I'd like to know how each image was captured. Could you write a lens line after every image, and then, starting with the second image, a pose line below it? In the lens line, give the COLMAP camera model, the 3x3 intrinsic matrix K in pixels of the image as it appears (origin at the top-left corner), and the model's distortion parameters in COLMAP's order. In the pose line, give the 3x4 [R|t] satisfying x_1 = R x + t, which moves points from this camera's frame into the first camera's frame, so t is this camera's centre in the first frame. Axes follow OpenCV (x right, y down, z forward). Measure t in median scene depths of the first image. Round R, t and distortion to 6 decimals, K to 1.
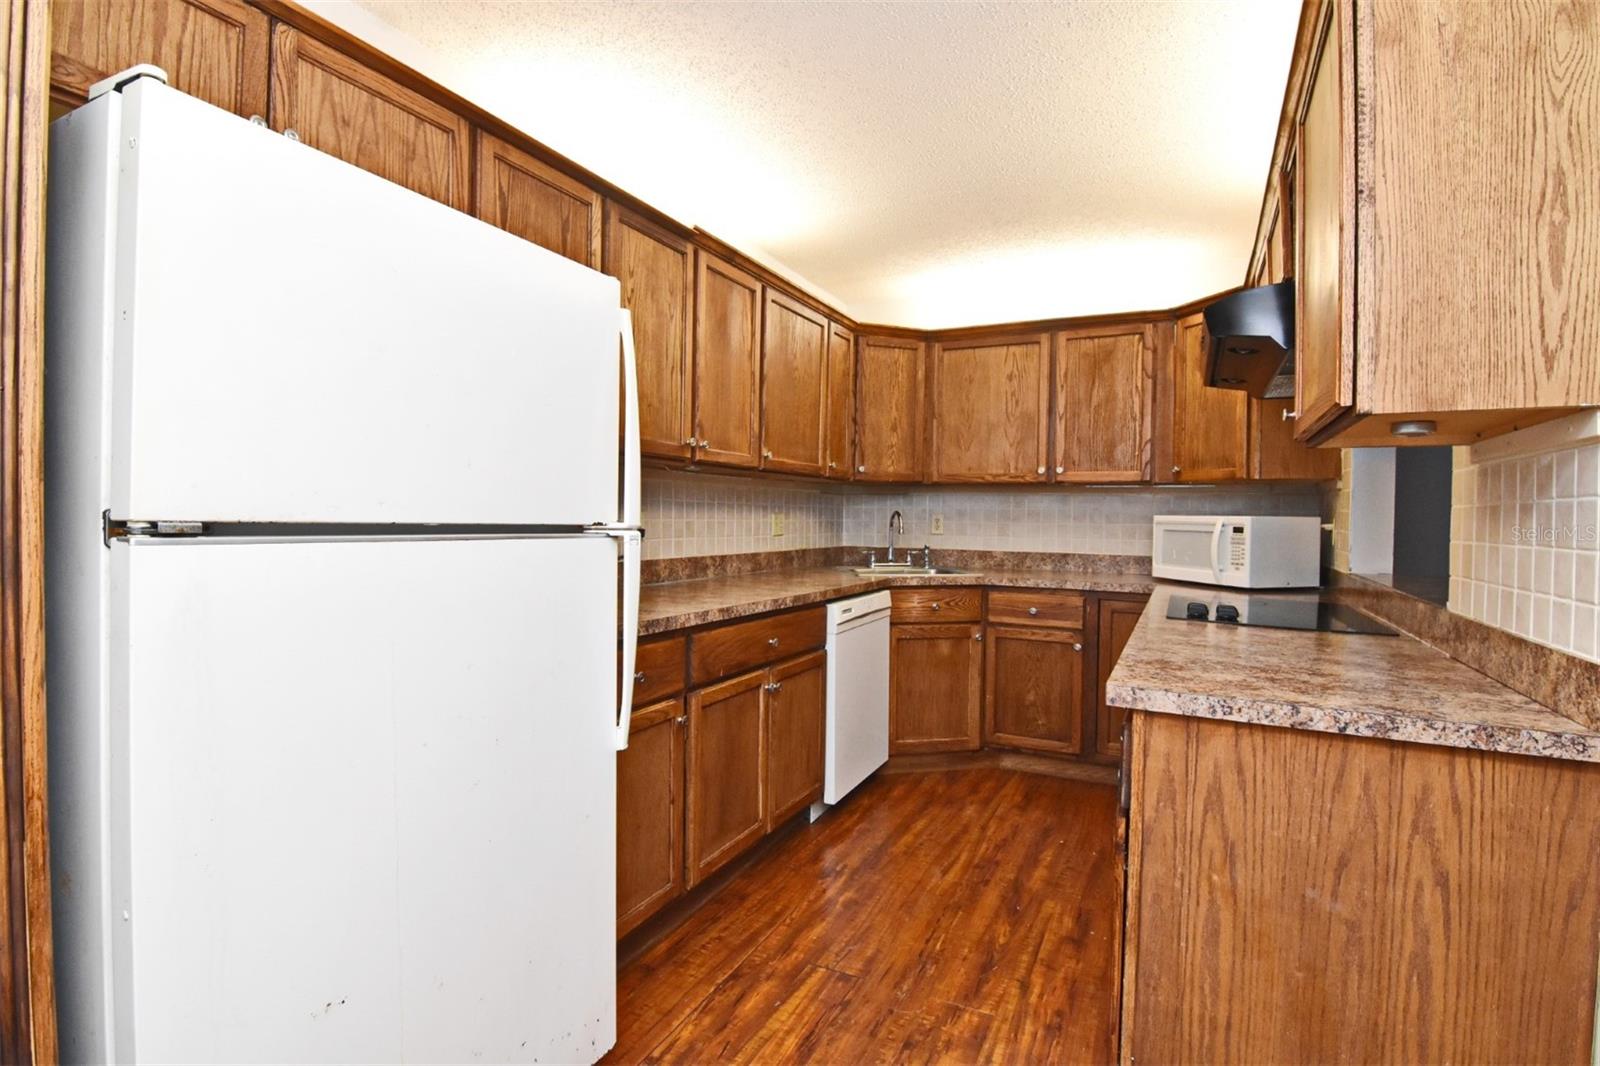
lens RADIAL K [[763.7, 0, 811.4], [0, 763.7, 531.6], [0, 0, 1]] dist [0.000990, -0.016851]
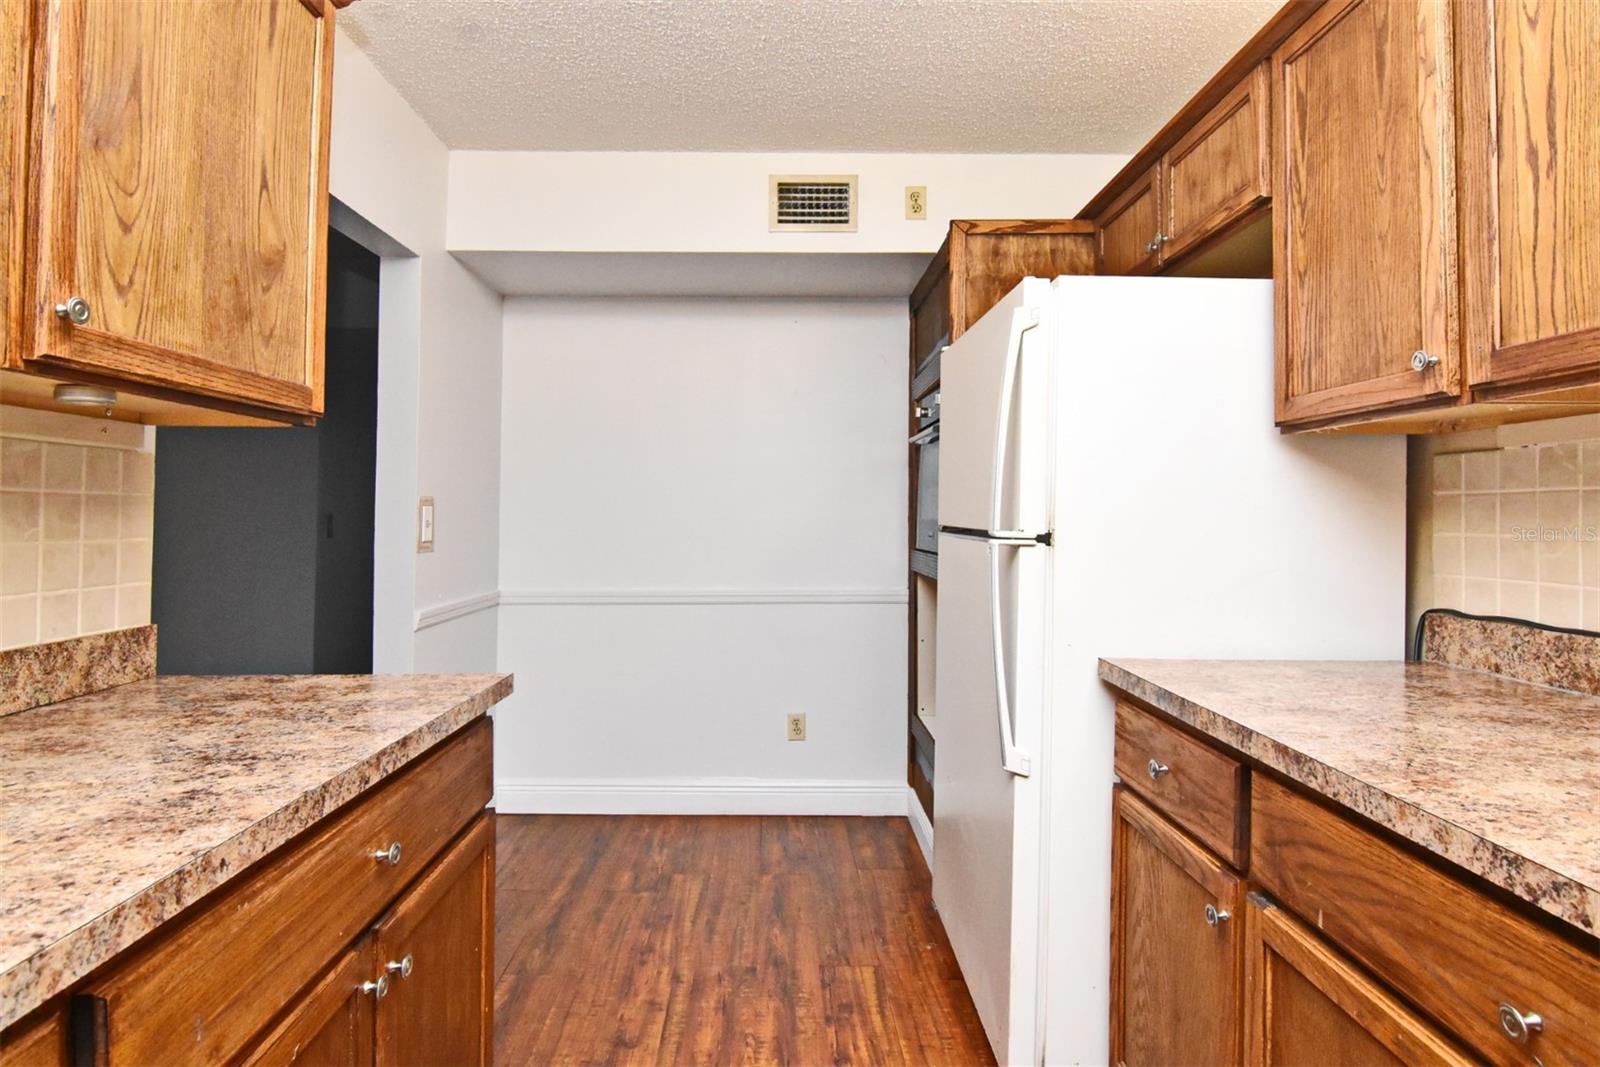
lens RADIAL K [[849.9, 0, 793.3], [0, 849.9, 498.0], [0, 0, 1]] dist [-0.000849, -0.015610]
pose [[-0.889322, -0.028488, -0.456394, 0.243666], [-0.027038, 0.999587, -0.009709, -0.017751], [0.456482, 0.003706, -0.889725, 0.917623]]
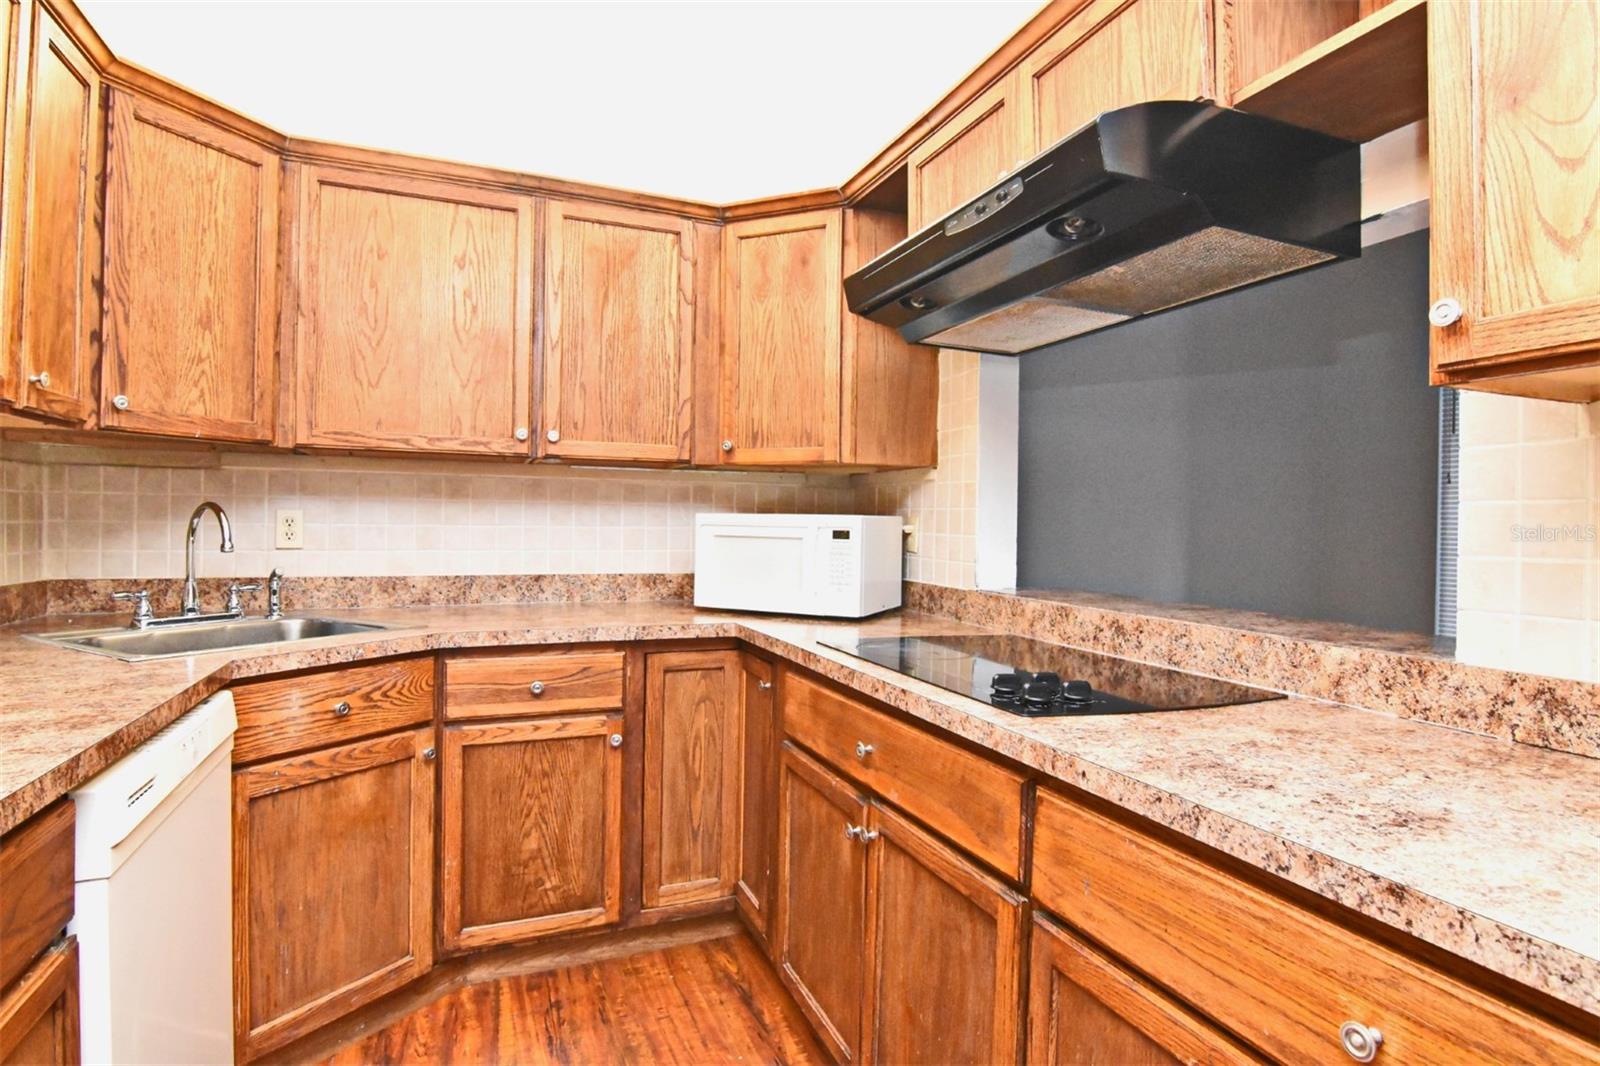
lens RADIAL K [[830.5, 0, 805.4], [0, 830.5, 524.8], [0, 0, 1]] dist [-0.003613, -0.015249]
pose [[0.665866, -0.006781, 0.746041, -0.027060], [0.010852, 0.999941, -0.000596, -0.011209], [-0.745993, 0.008493, 0.665900, 0.513225]]
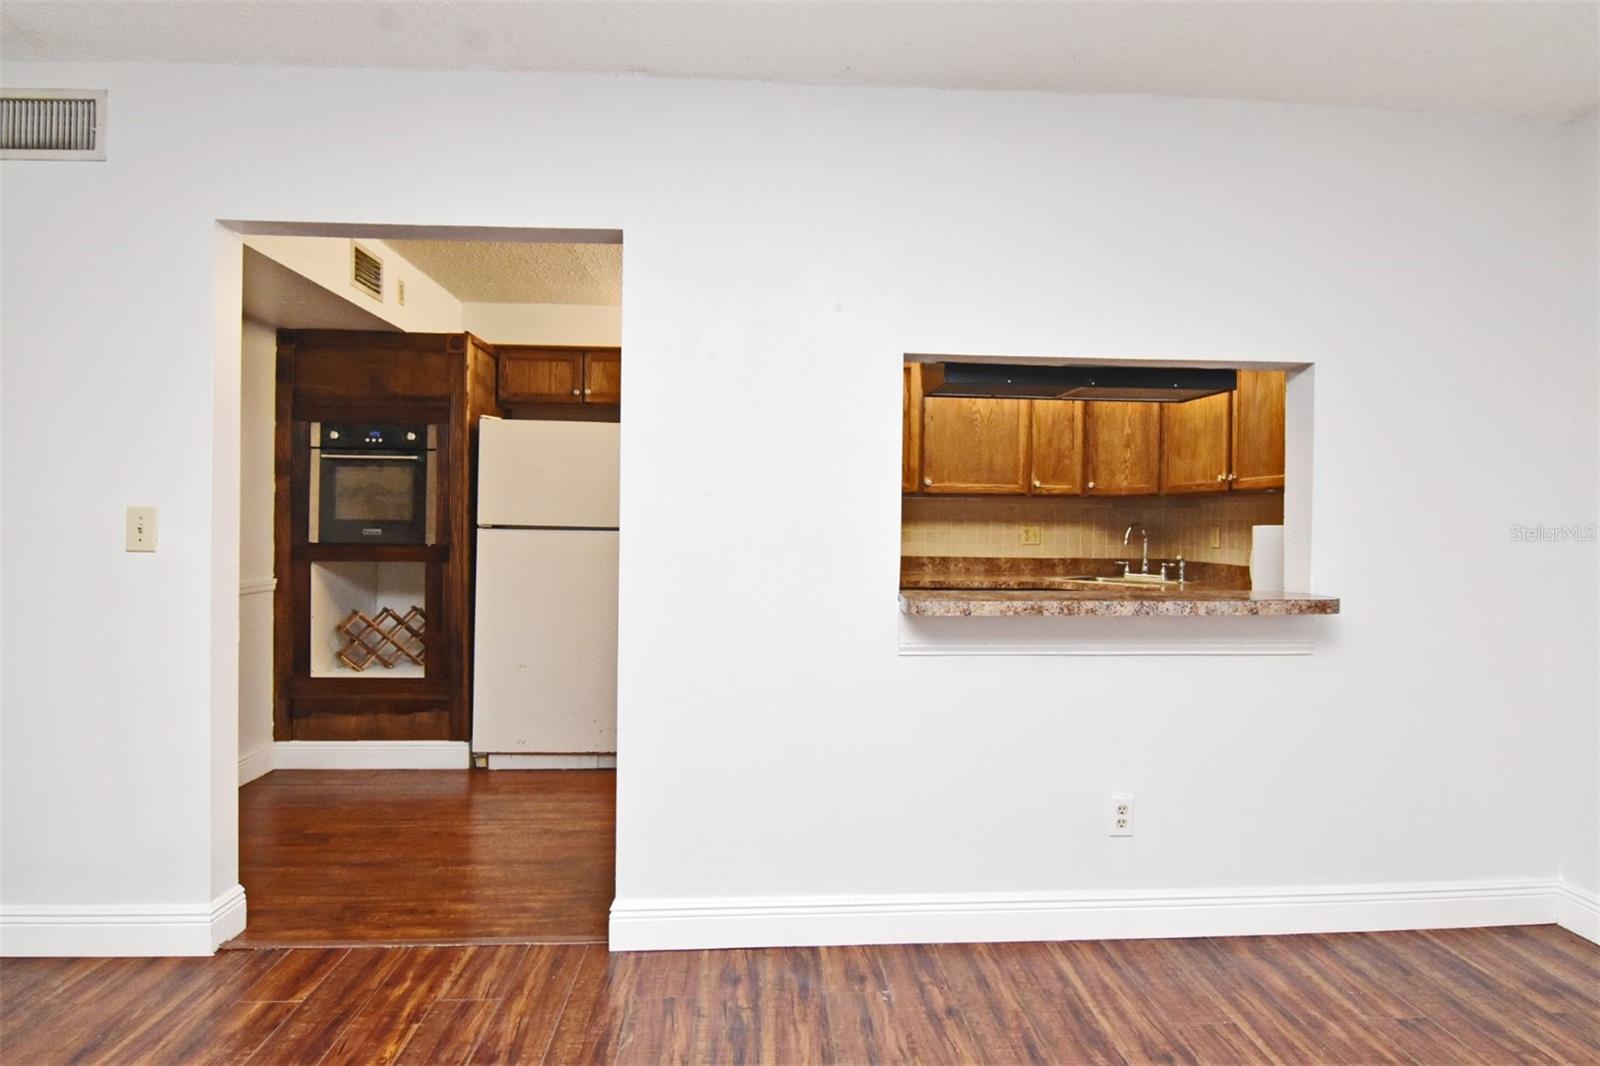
lens RADIAL K [[834.3, 0, 807.8], [0, 834.3, 525.6], [0, 0, 1]] dist [0.002597, 0.000132]
pose [[0.514427, -0.005540, -0.857516, 1.103567], [-0.022814, 0.999537, -0.020144, 0.011880], [0.857230, 0.029926, 0.514063, 0.049686]]
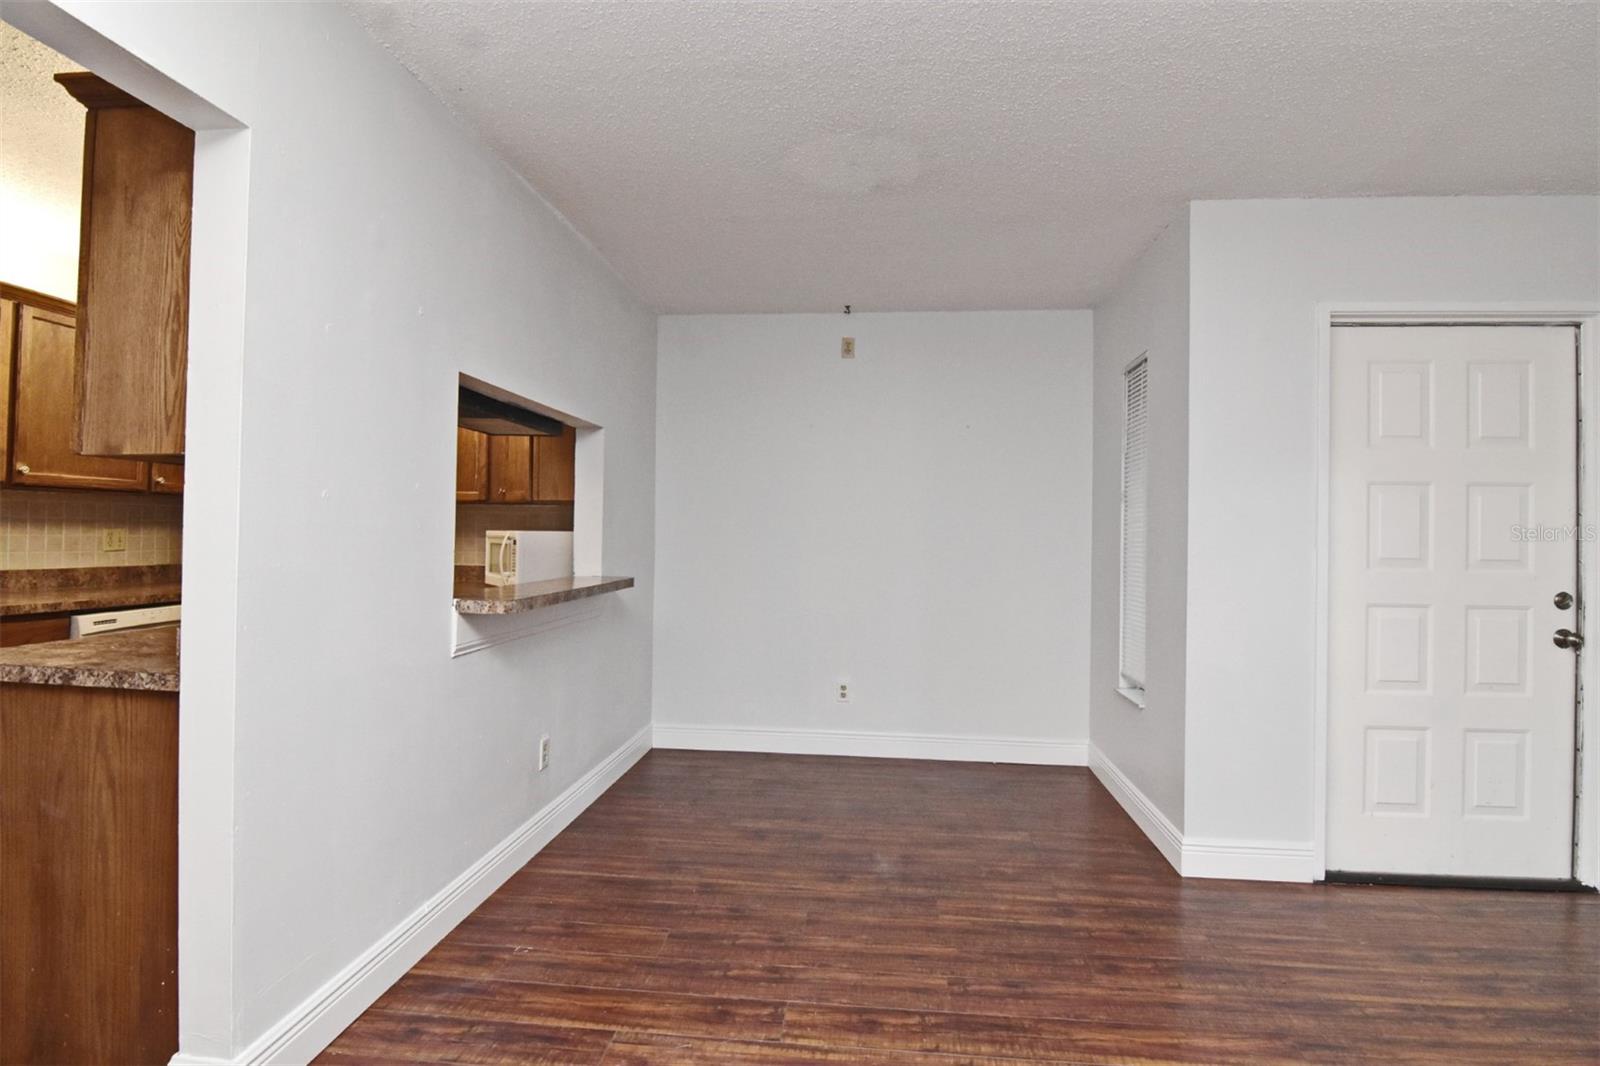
lens RADIAL K [[776.5, 0, 805.1], [0, 776.5, 527.0], [0, 0, 1]] dist [0.002250, -0.014323]
pose [[0.937942, 0.001807, 0.346788, 0.547070], [0.007898, 0.999616, -0.026573, 0.009659], [-0.346703, 0.027663, 0.937567, -0.290323]]
